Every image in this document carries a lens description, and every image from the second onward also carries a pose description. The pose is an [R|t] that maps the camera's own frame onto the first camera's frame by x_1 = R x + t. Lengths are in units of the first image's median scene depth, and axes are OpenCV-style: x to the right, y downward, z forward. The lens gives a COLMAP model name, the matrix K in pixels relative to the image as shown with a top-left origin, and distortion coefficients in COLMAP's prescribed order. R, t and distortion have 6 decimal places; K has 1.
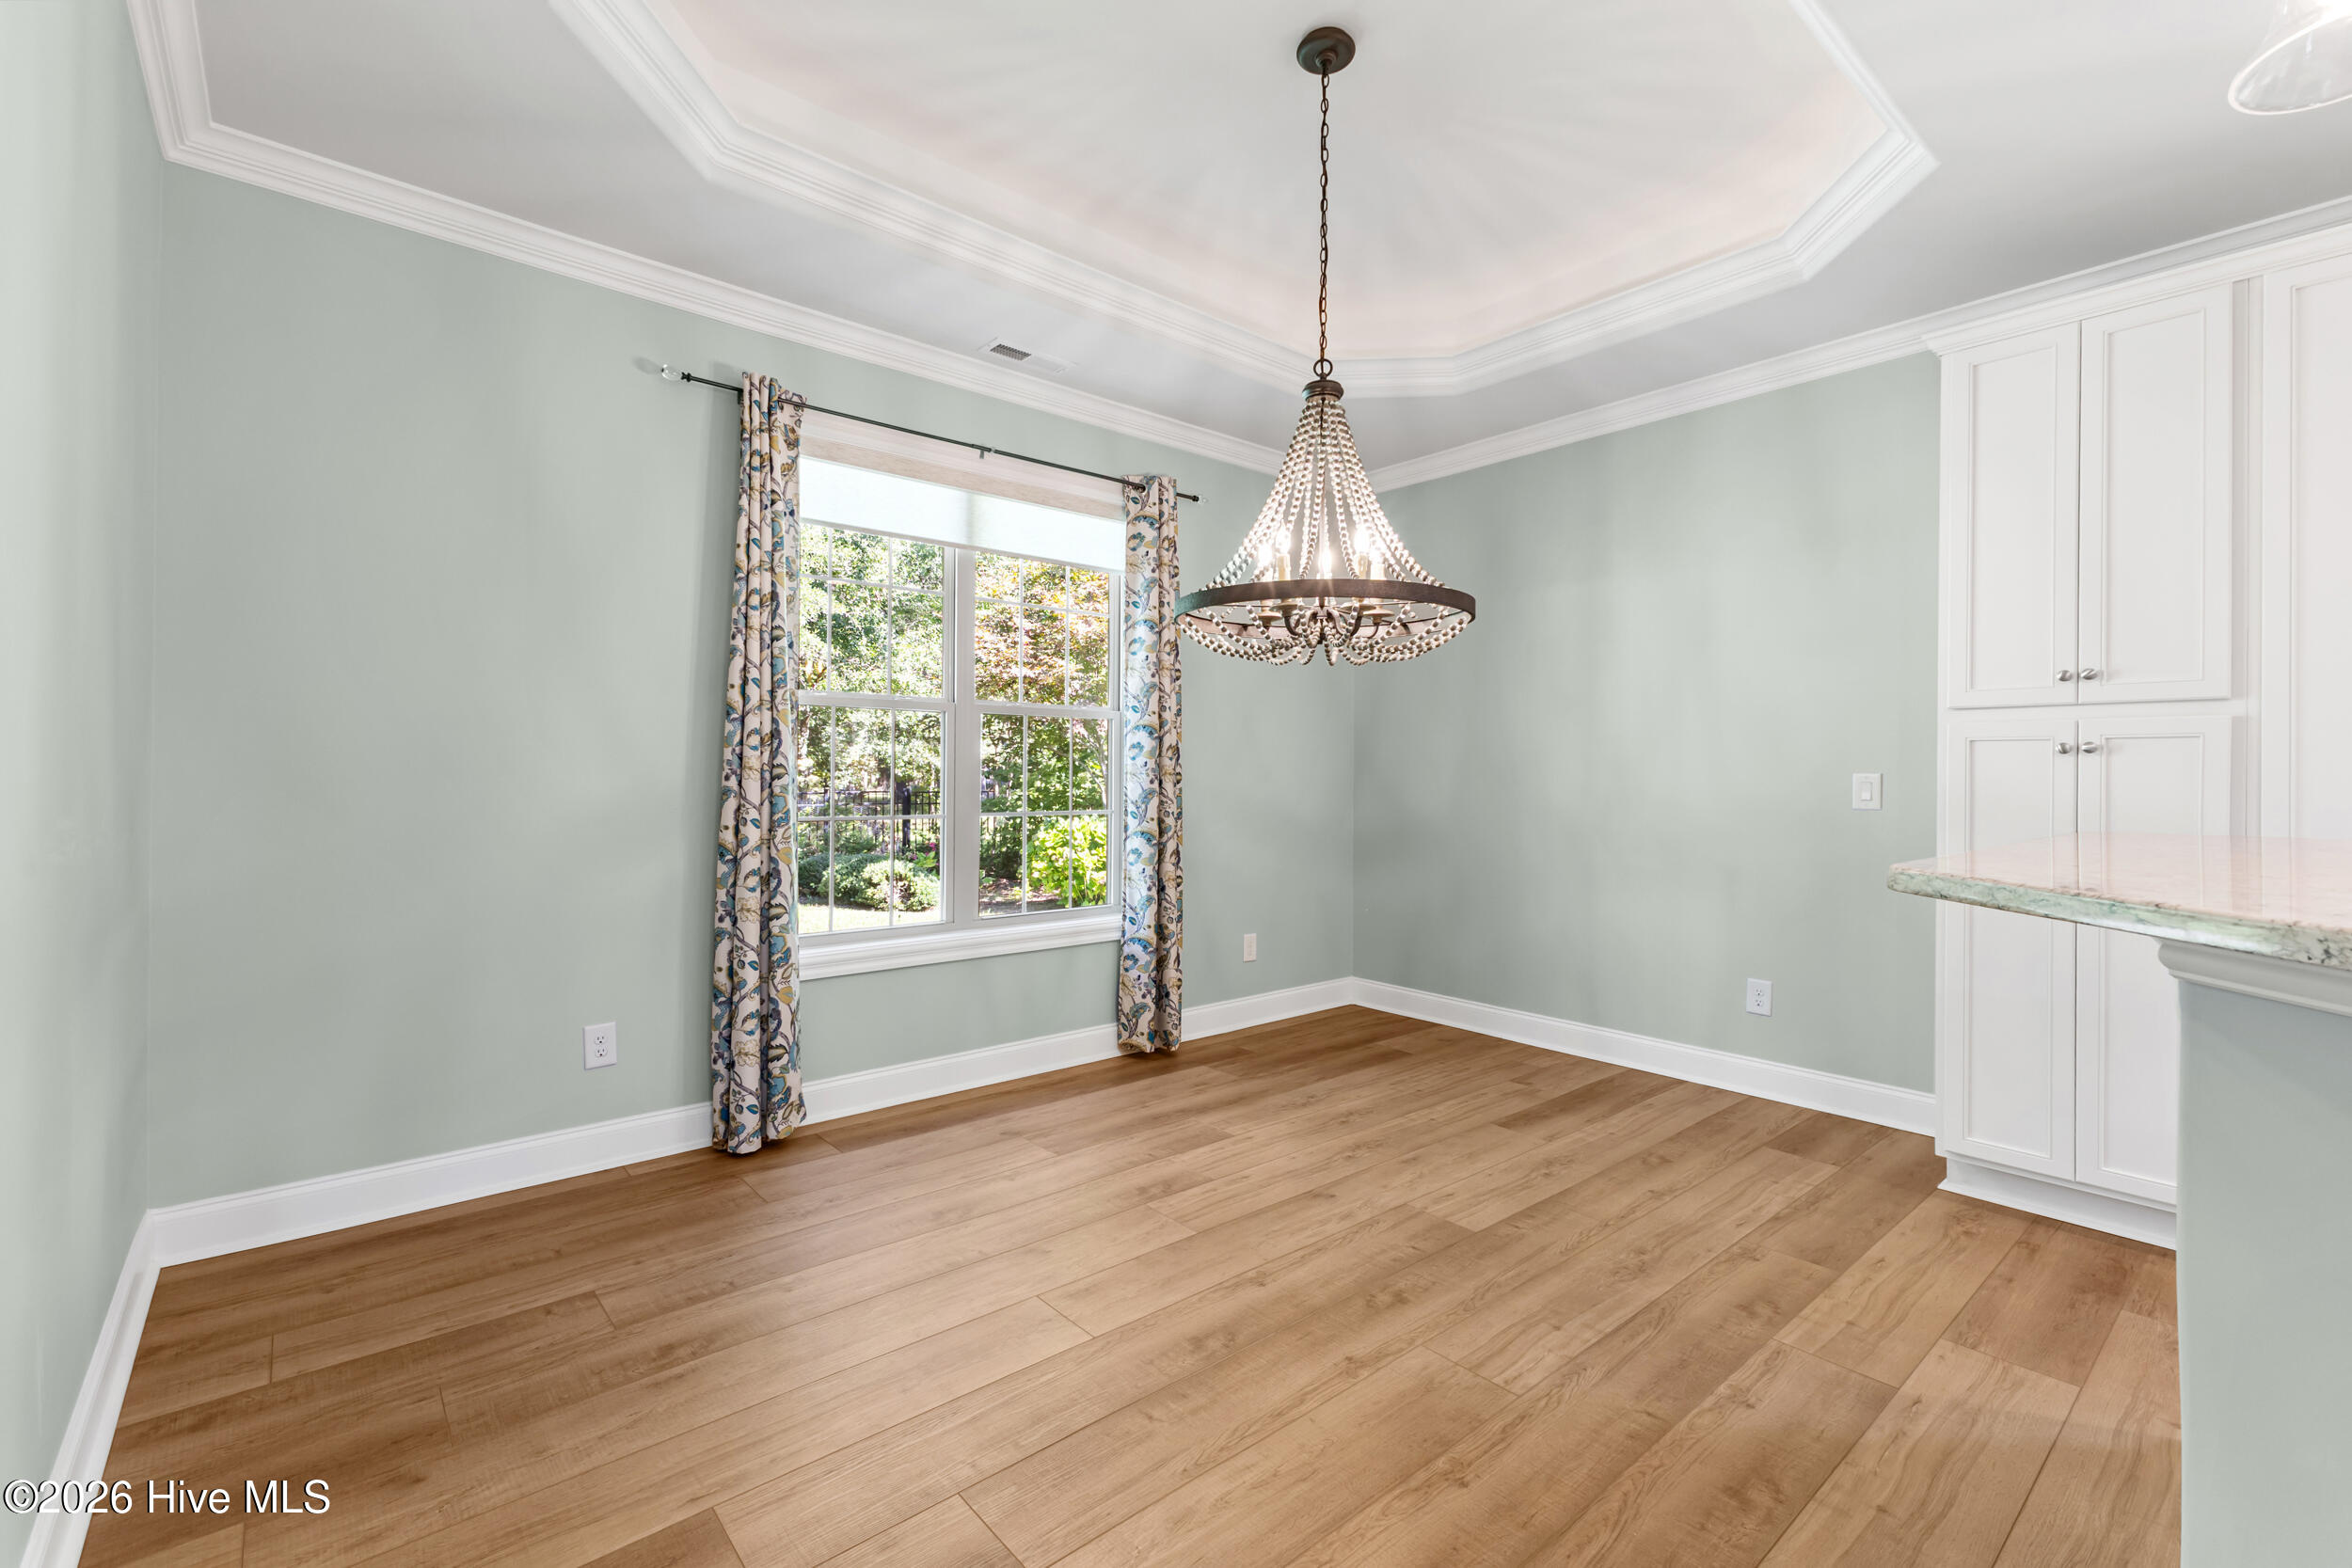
lens RADIAL K [[1021.9, 0, 1181.0], [0, 1021.9, 774.1], [0, 0, 1]] dist [0.010051, -0.001537]
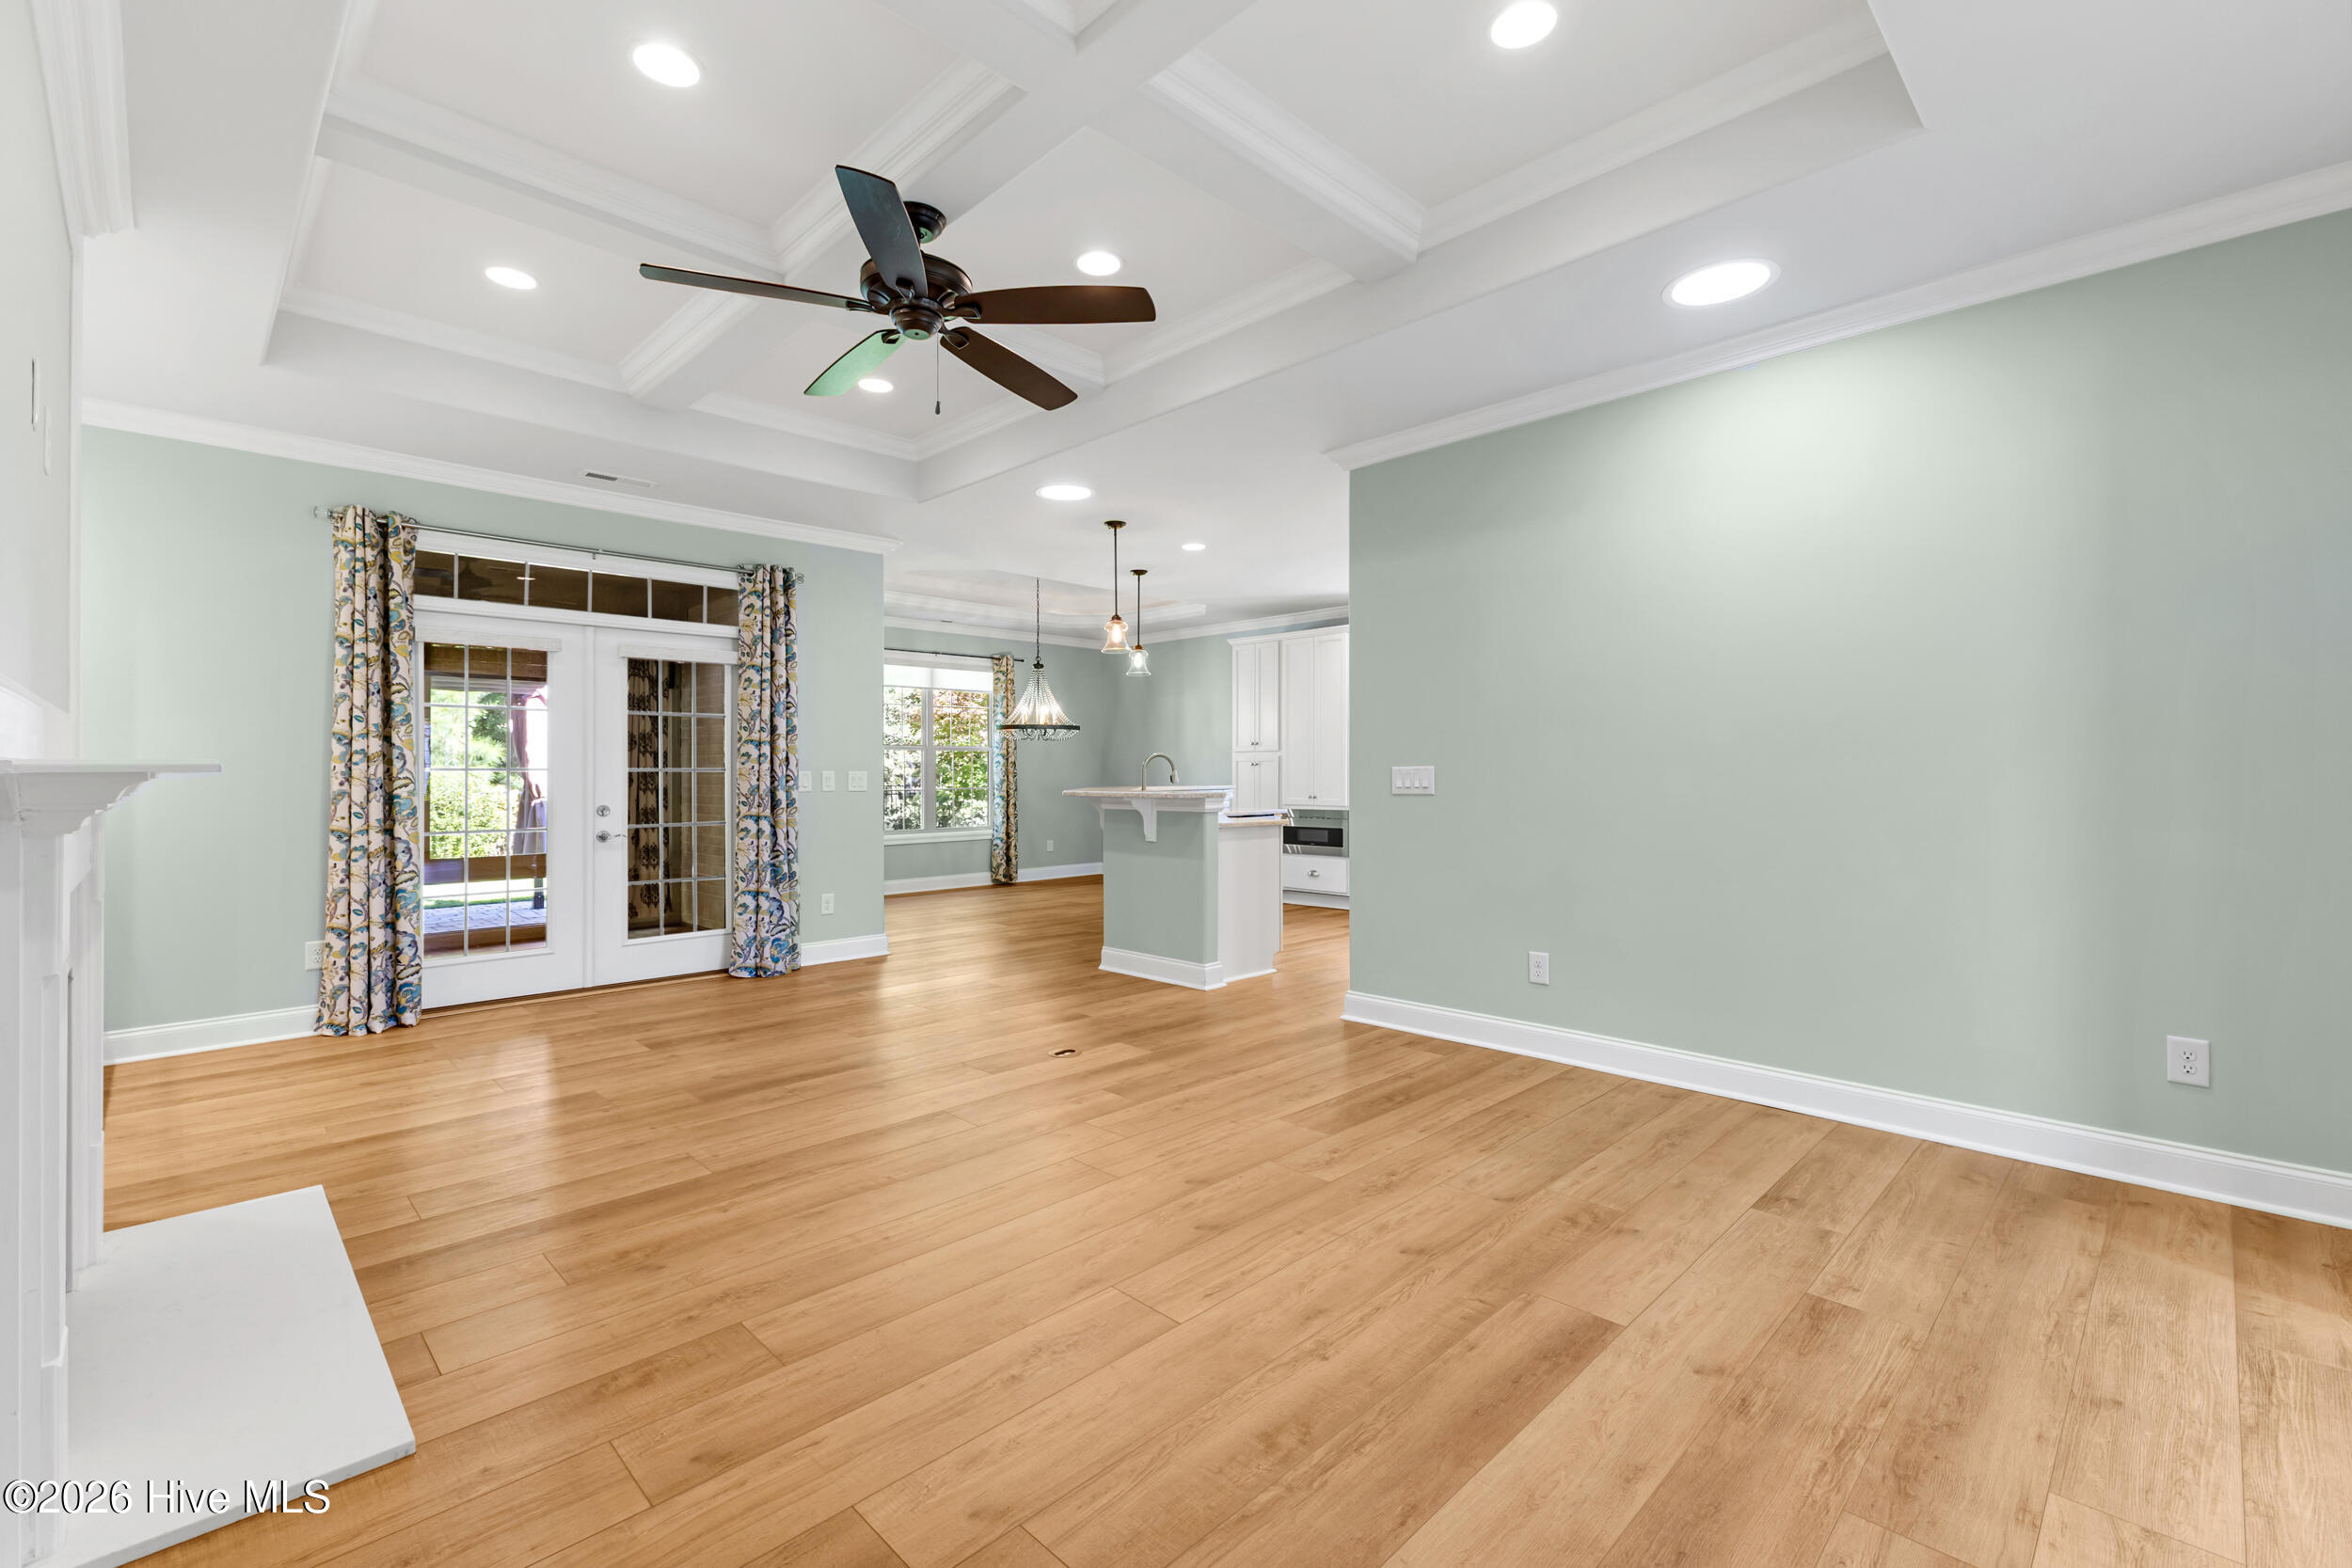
lens RADIAL K [[1021.9, 0, 1177.7], [0, 1021.9, 780.5], [0, 0, 1]] dist [0.010051, -0.001537]
pose [[0.997606, -0.008311, 0.068655, 0.224822], [0.007668, 0.999924, 0.009626, -0.002921], [-0.068730, -0.009077, 0.997594, -1.544125]]
